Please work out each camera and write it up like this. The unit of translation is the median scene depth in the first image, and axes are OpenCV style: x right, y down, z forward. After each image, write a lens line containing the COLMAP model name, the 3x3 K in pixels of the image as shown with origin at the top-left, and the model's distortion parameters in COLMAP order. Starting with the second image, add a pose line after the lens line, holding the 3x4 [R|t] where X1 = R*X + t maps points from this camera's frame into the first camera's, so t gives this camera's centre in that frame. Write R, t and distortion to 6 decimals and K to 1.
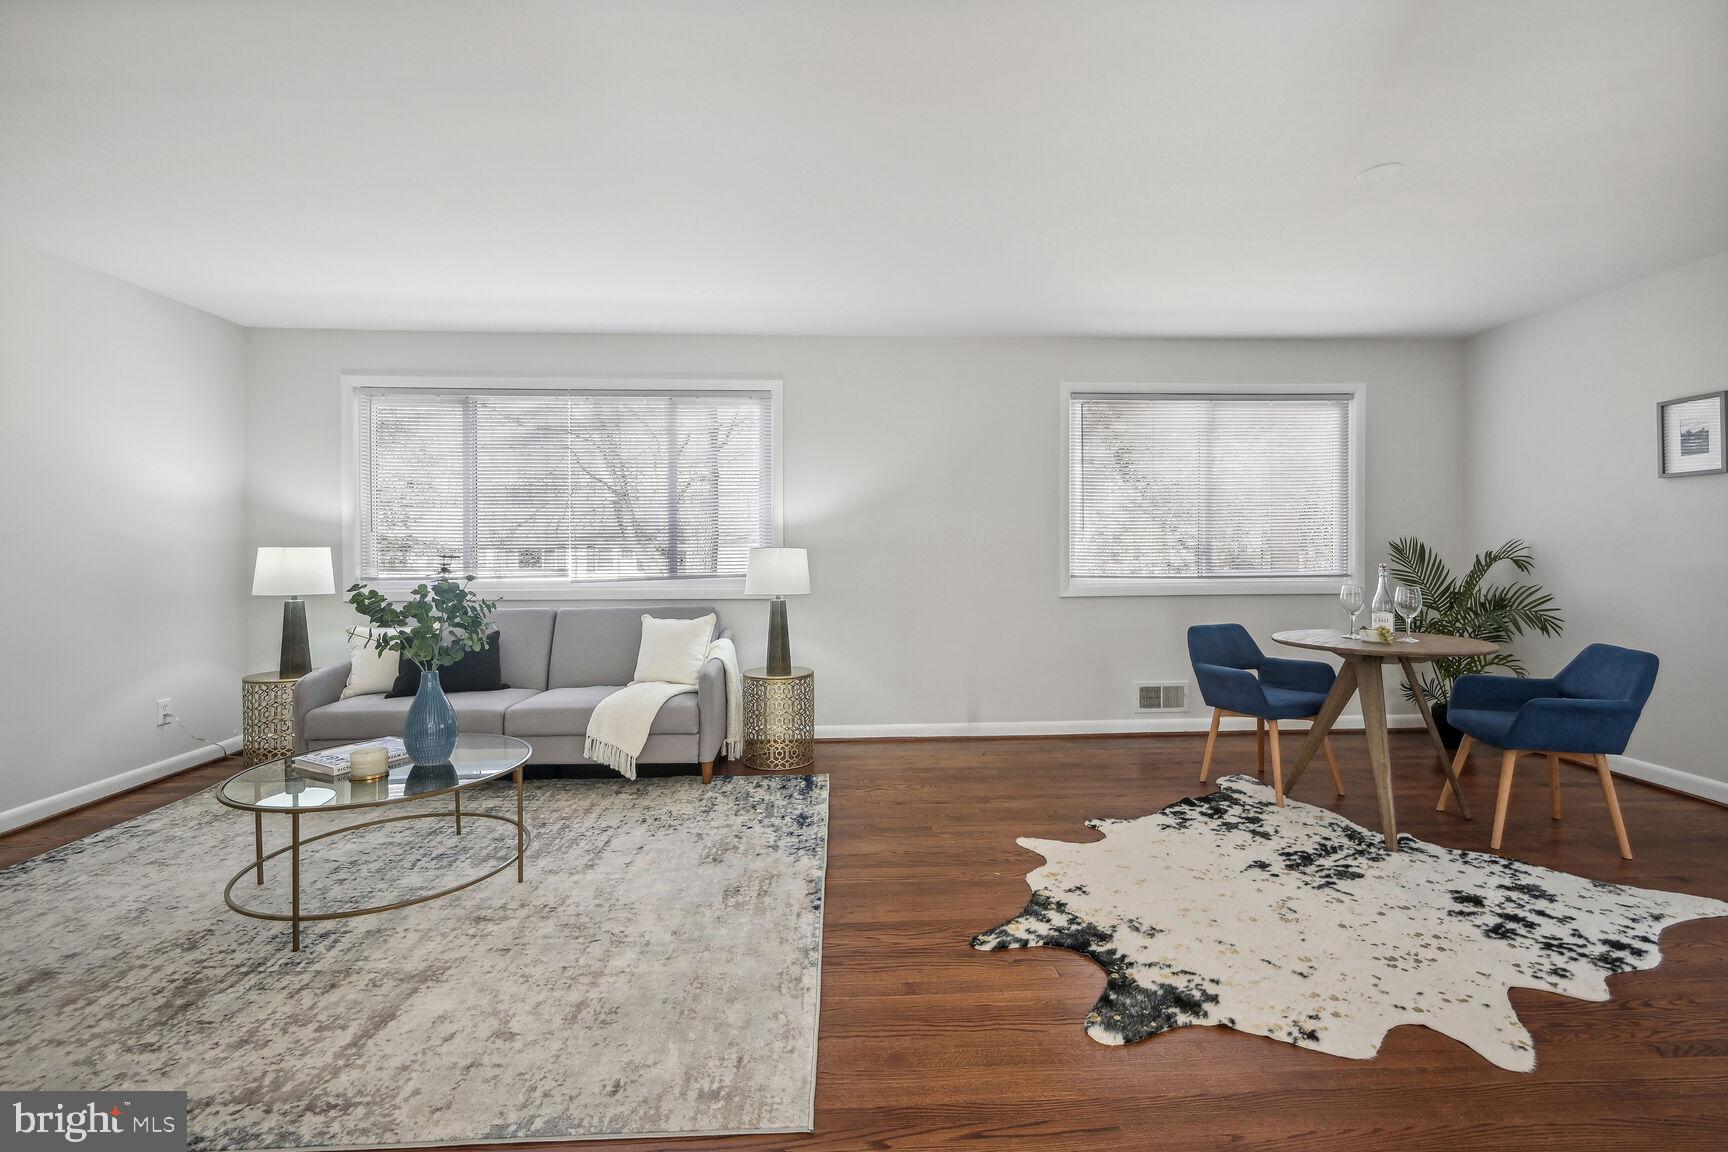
lens RADIAL K [[794.1, 0, 864.6], [0, 794.1, 551.6], [0, 0, 1]] dist [-0.000031, 0.000052]
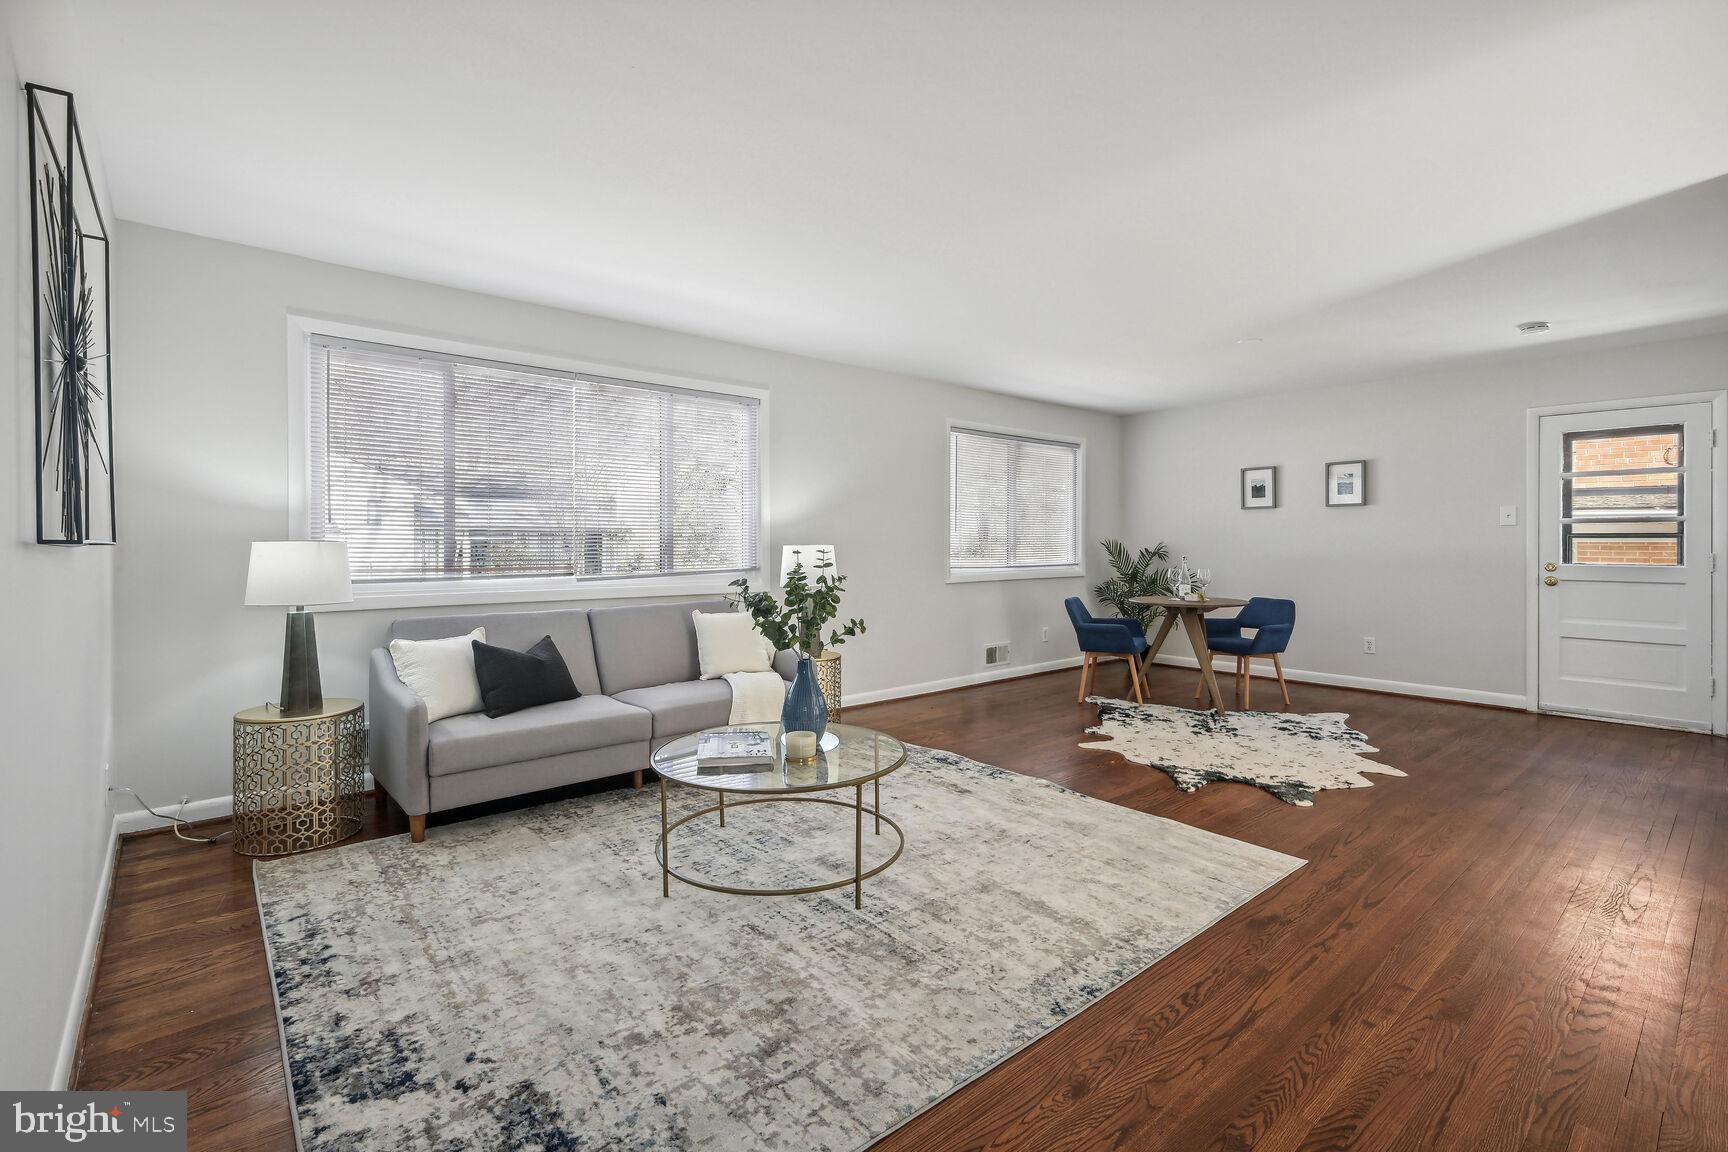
lens RADIAL K [[794.1, 0, 864.6], [0, 794.1, 551.6], [0, 0, 1]] dist [-0.000031, 0.000052]
pose [[0.788310, -0.001483, 0.615276, -0.969566], [-0.000798, 0.999994, 0.003433, 0.001429], [-0.615277, -0.003198, 0.788304, 0.087433]]
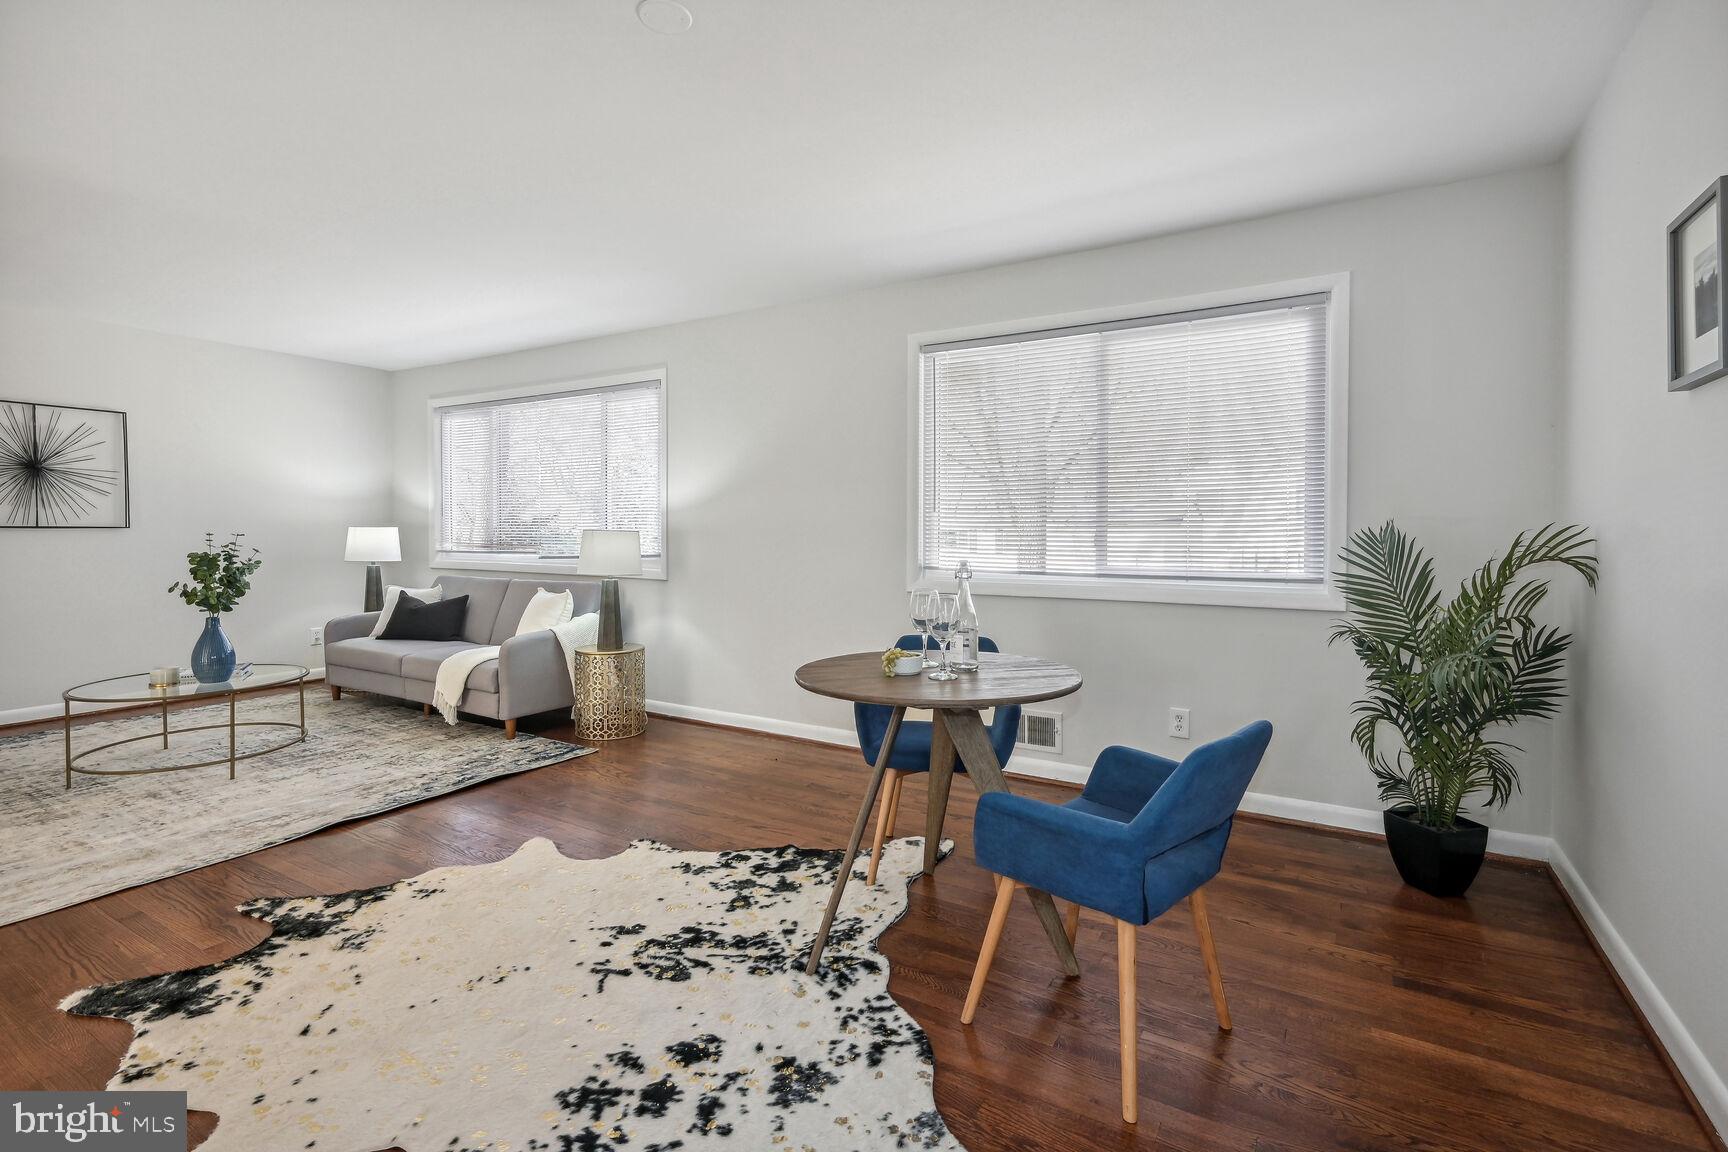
lens RADIAL K [[796.7, 0, 861.1], [0, 796.7, 534.4], [0, 0, 1]] dist [0.000753, 0.000136]
pose [[0.829529, 0.010464, -0.558365, 1.000516], [-0.010717, 0.999939, 0.002818, -0.006963], [0.558361, 0.003646, 0.829590, 0.408666]]
